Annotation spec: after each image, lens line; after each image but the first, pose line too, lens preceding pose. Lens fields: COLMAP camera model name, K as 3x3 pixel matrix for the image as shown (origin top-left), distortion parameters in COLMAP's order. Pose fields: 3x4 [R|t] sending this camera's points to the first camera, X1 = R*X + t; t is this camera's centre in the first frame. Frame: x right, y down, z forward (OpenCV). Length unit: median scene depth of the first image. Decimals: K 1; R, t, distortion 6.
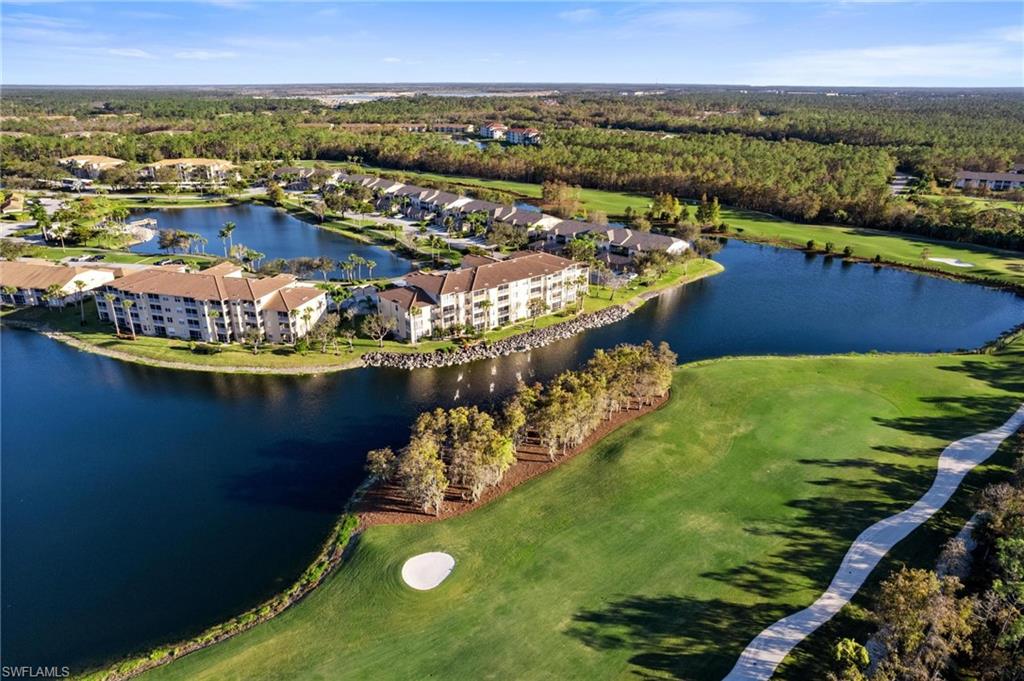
lens RADIAL K [[663.9, 0, 512.0], [0, 663.9, 340.5], [0, 0, 1]] dist [-0.080722, 0.073246]
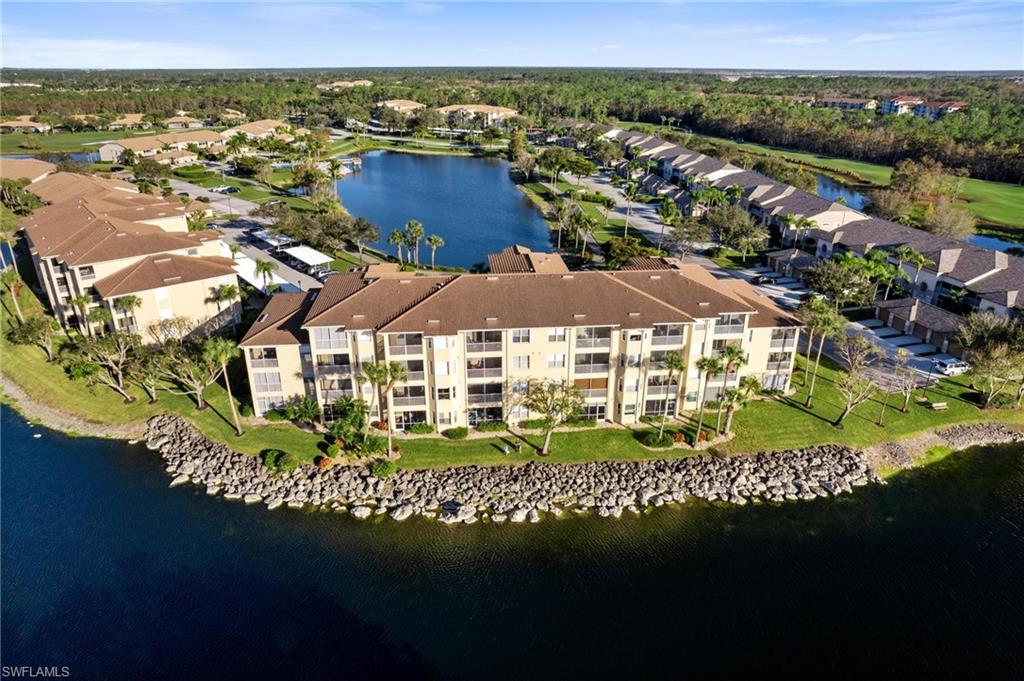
lens RADIAL K [[663.9, 0, 512.0], [0, 663.9, 340.5], [0, 0, 1]] dist [-0.080722, 0.073246]
pose [[0.826778, 0.217931, -0.518598, 0.137286], [-0.207929, 0.975010, 0.078237, -0.075639], [0.522689, 0.043147, 0.851431, 0.453370]]
